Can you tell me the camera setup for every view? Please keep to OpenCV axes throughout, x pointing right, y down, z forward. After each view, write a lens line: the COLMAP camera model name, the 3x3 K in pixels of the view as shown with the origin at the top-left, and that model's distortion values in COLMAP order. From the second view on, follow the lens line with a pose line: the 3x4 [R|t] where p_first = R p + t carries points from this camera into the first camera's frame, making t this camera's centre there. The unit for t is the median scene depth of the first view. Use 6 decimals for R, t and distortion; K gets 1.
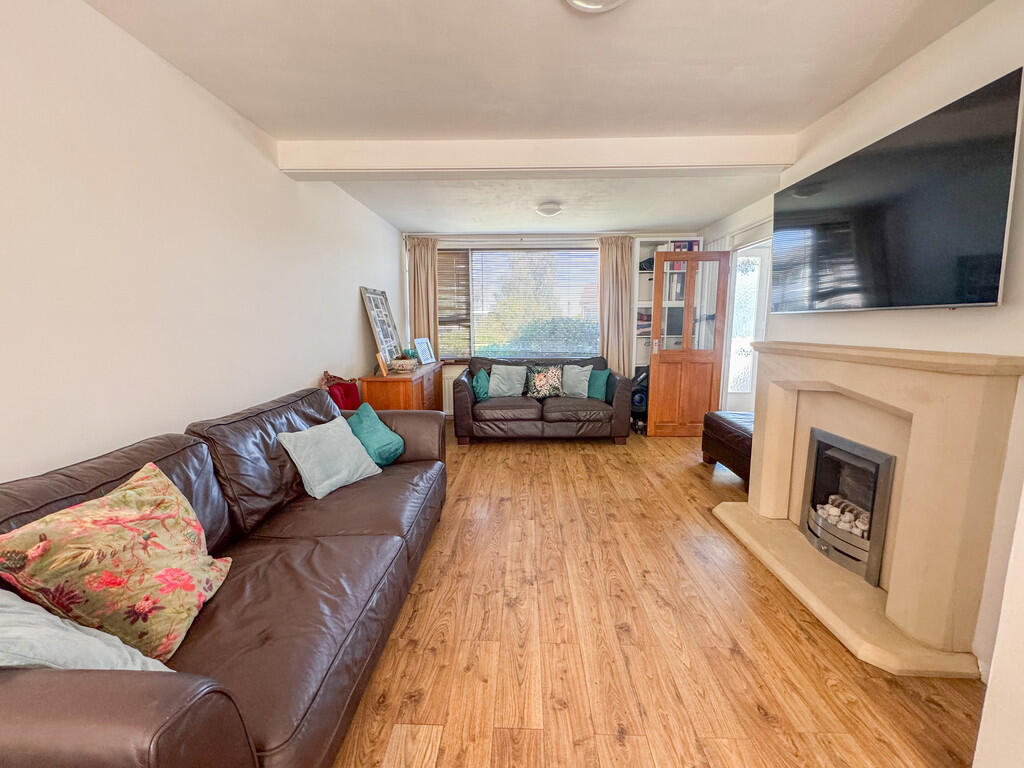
lens RADIAL K [[420.8, 0, 510.5], [0, 420.8, 381.9], [0, 0, 1]] dist [-0.000621, 0.000115]
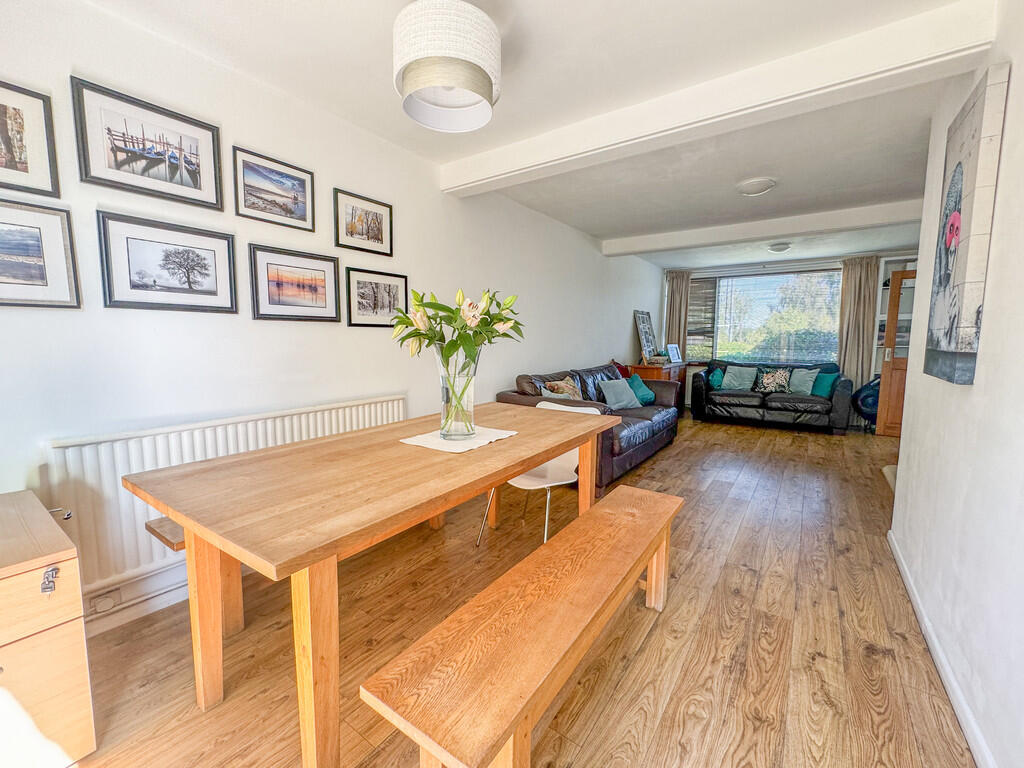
lens RADIAL K [[420.8, 0, 514.5], [0, 420.8, 381.7], [0, 0, 1]] dist [-0.000621, 0.000115]
pose [[0.836328, 0.065534, -0.544299, 0.123528], [-0.085413, 0.996282, -0.011285, 0.083746], [0.541535, 0.055928, 0.838816, -0.471596]]
